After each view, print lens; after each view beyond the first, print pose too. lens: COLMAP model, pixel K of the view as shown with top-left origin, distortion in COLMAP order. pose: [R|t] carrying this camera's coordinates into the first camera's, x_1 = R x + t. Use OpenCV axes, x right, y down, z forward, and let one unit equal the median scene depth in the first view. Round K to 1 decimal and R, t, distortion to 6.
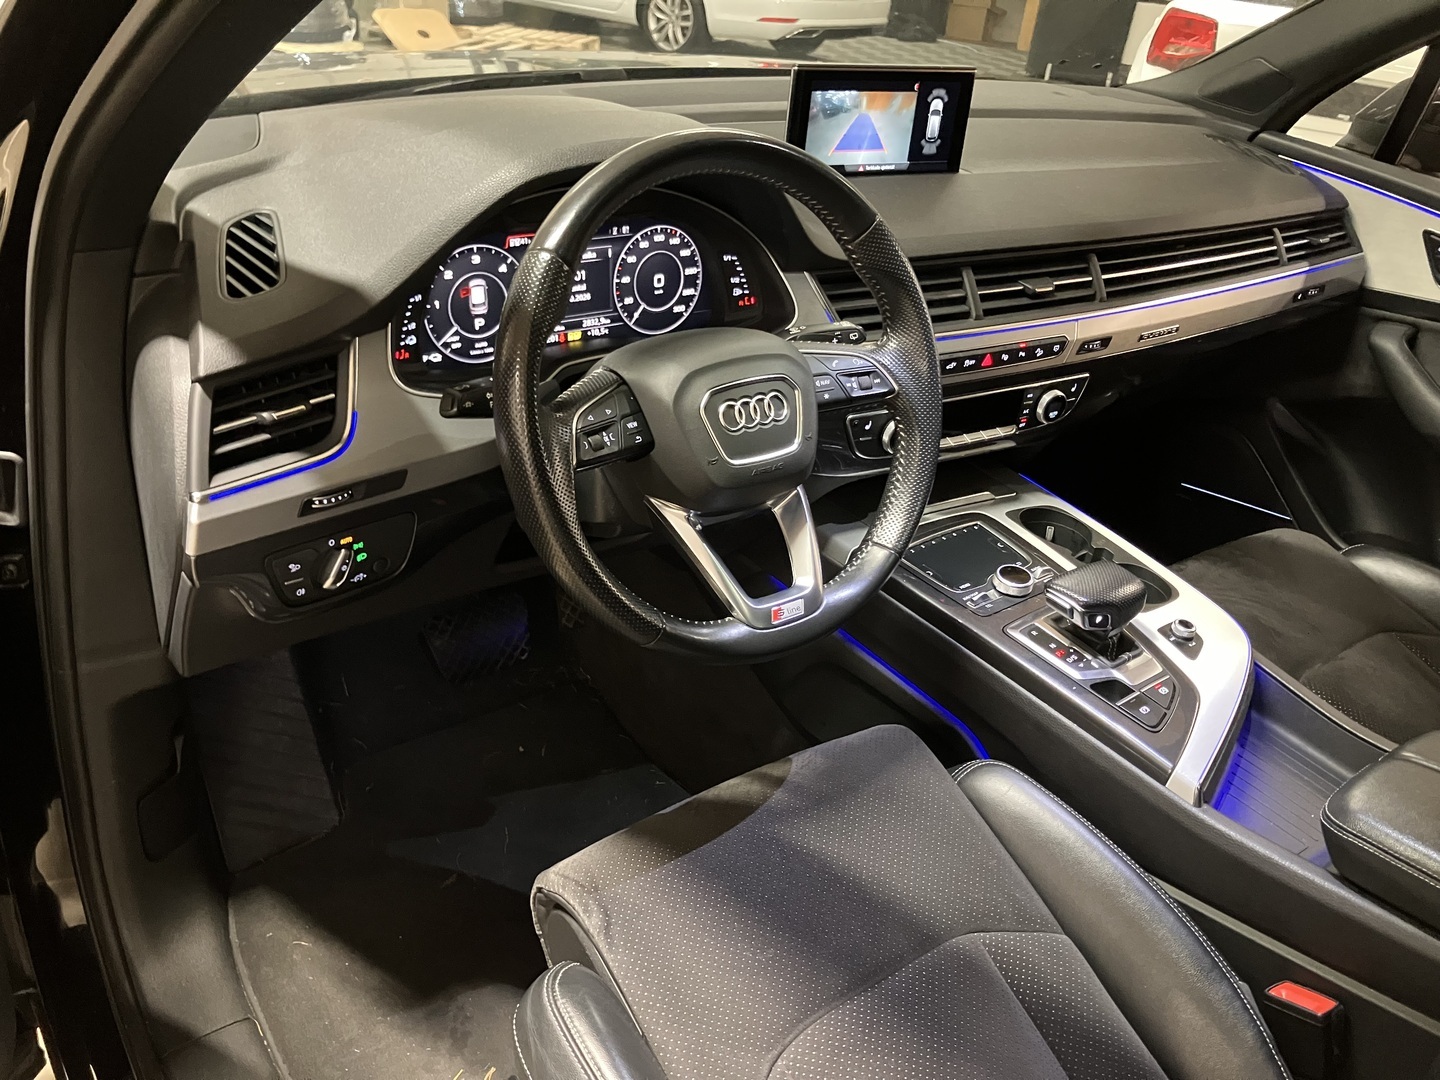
lens RADIAL K [[1168.6, 0, 720.0], [0, 1168.6, 540.0], [0, 0, 1]] dist [0.074983, -0.364568]
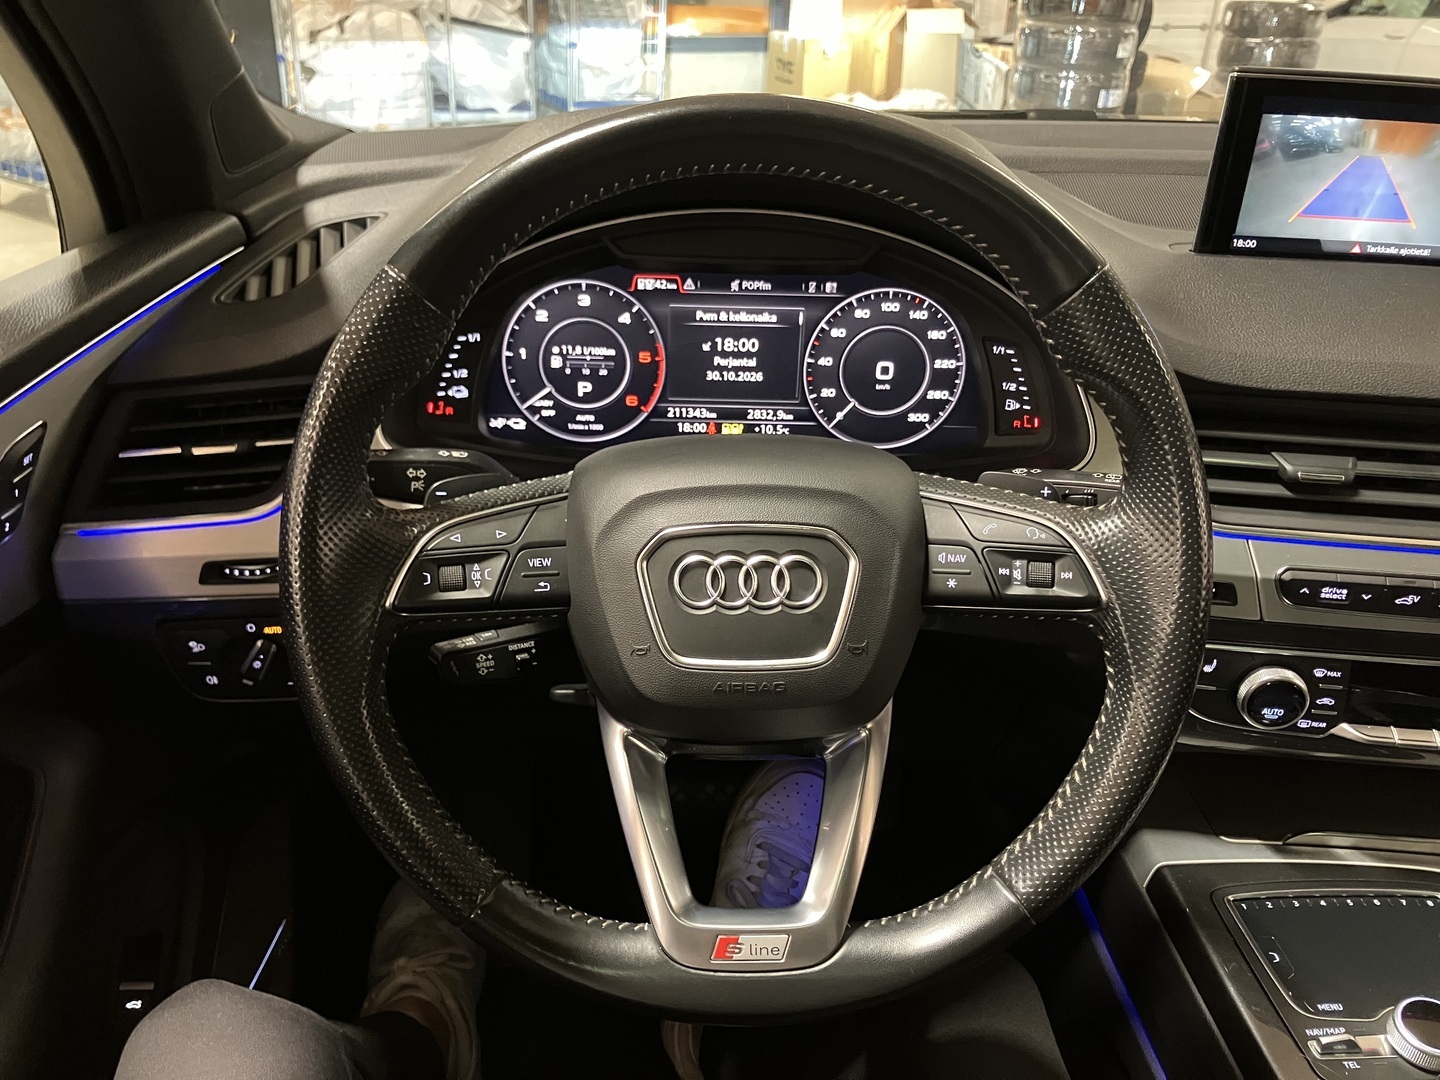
lens RADIAL K [[1207.7, 0, 720.0], [0, 1207.7, 540.0], [0, 0, 1]] dist [0.039112, -0.062754]
pose [[0.811451, 0.191966, -0.551993, 0.272755], [-0.253265, 0.966723, -0.036113, -0.081759], [0.526692, 0.169104, 0.833066, 0.404390]]
